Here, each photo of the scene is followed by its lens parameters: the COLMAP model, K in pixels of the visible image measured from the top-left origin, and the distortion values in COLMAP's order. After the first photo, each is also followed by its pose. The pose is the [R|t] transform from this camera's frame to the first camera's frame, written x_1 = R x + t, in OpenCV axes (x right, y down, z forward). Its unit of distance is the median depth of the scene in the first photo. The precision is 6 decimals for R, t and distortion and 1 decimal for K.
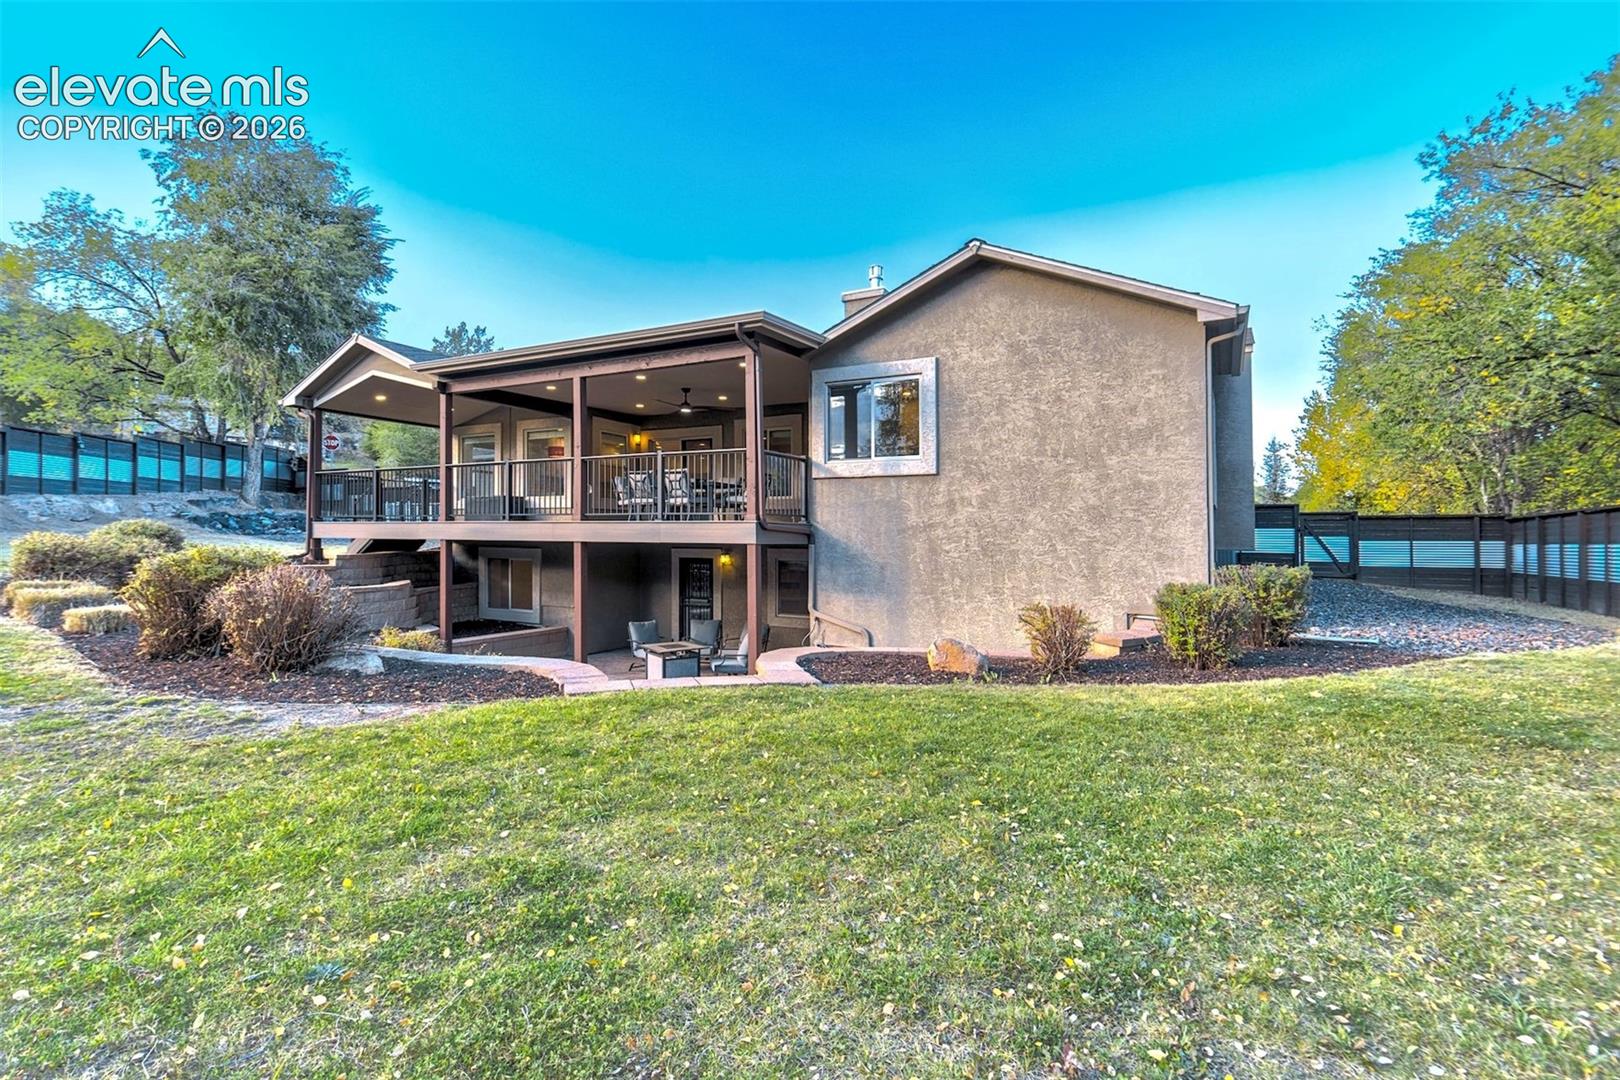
lens RADIAL K [[740.6, 0, 827.1], [0, 740.6, 559.3], [0, 0, 1]] dist [0.004033, -0.001239]
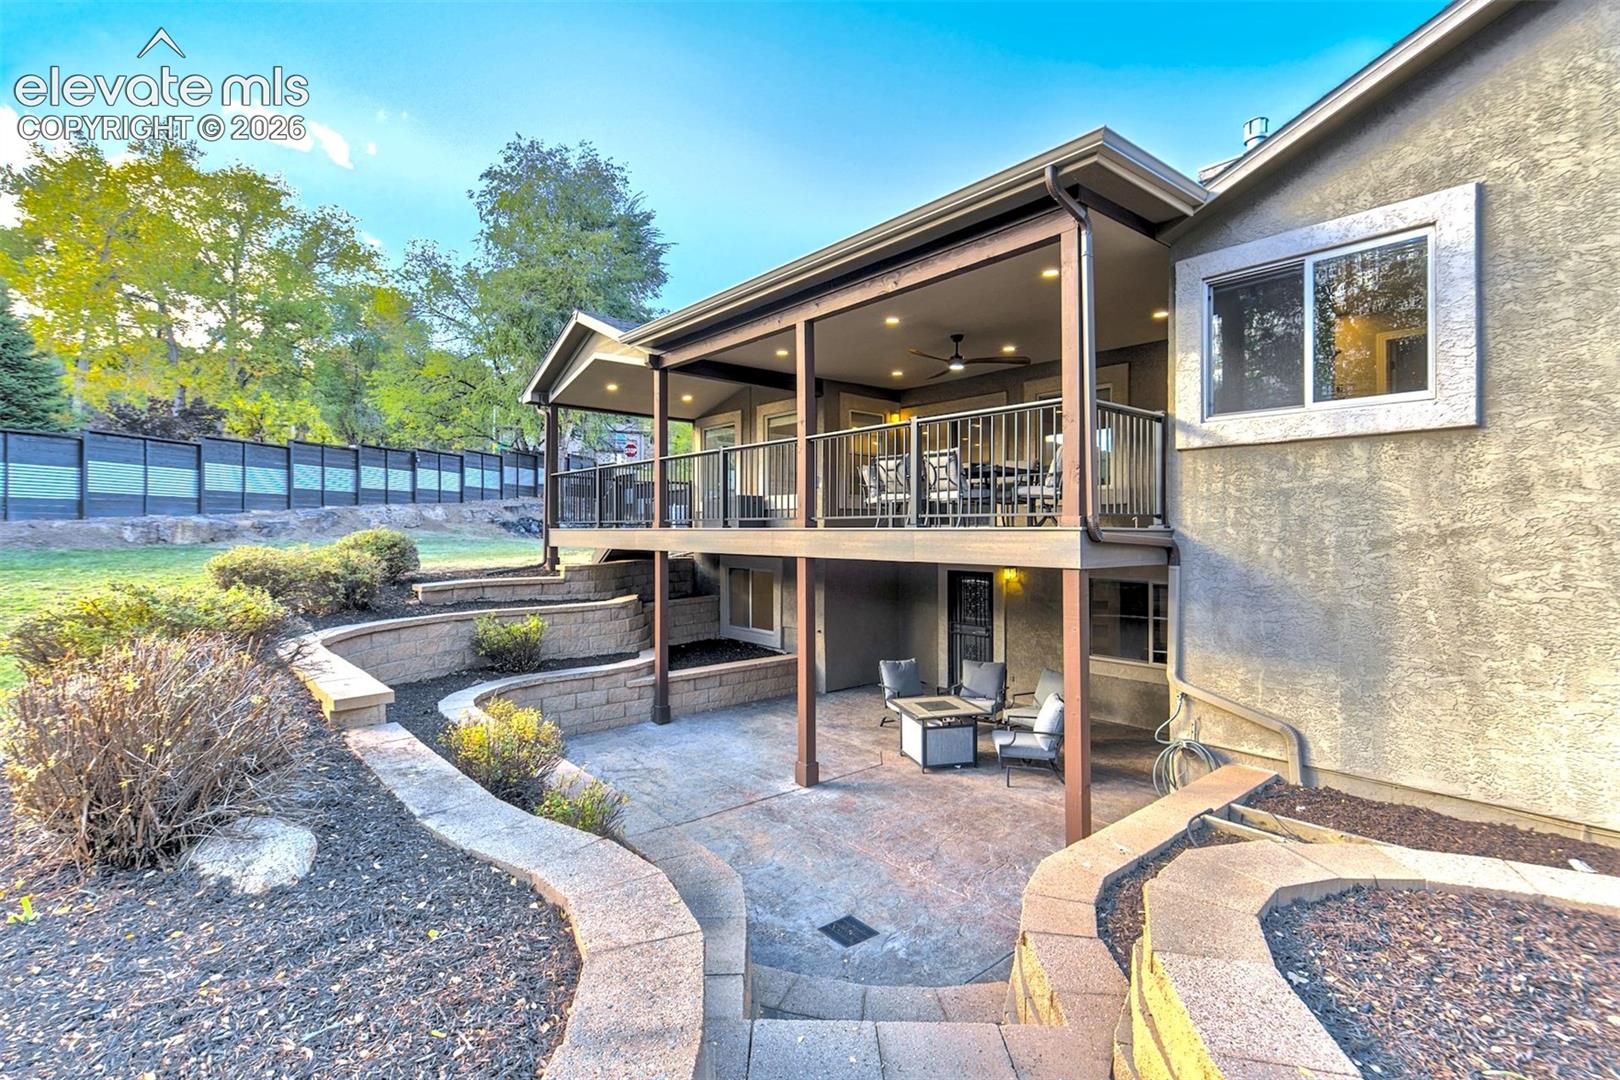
lens RADIAL K [[740.6, 0, 821.4], [0, 740.6, 544.0], [0, 0, 1]] dist [0.004033, -0.001239]
pose [[0.931407, -0.000438, -0.363980, -0.057748], [-0.005143, 0.999884, -0.014363, -0.023569], [0.363944, 0.015250, 0.931296, 0.317484]]
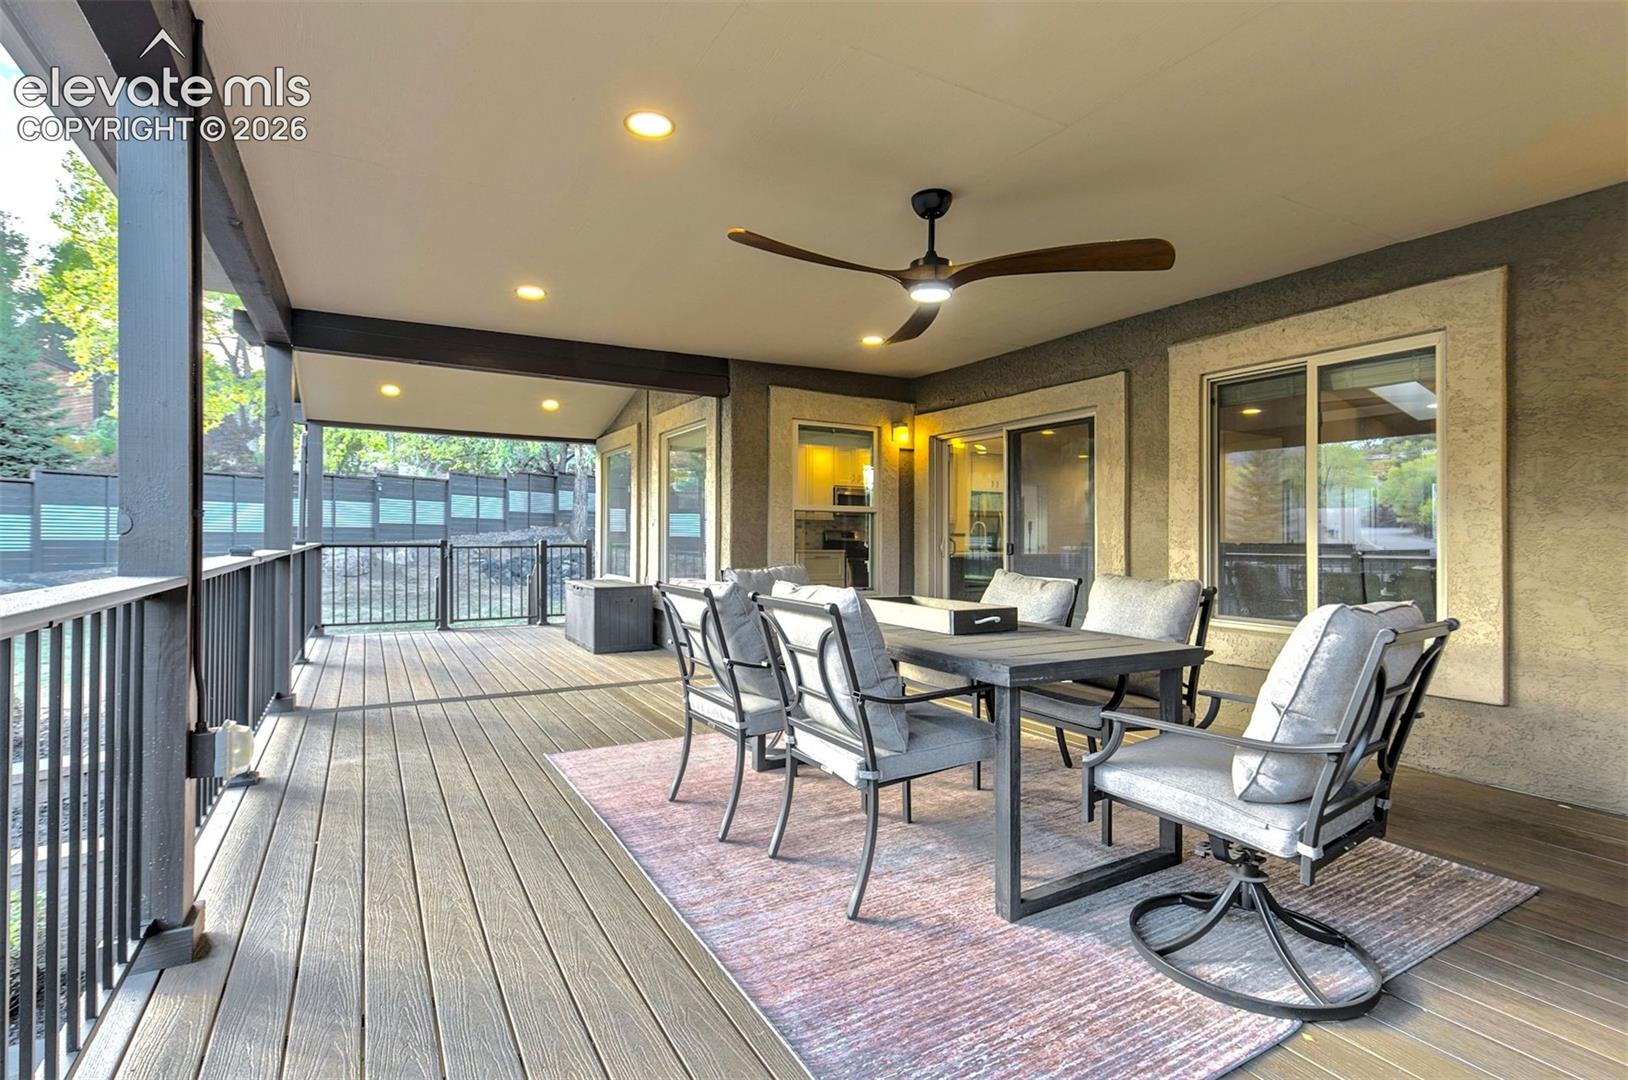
lens RADIAL K [[744.2, 0, 831.4], [0, 744.2, 534.8], [0, 0, 1]] dist [0.004033, -0.001239]
pose [[0.846590, 0.000364, -0.532246, -0.102473], [-0.017450, 0.999481, -0.027072, -0.129654], [0.531960, 0.032206, 0.846157, 0.847895]]
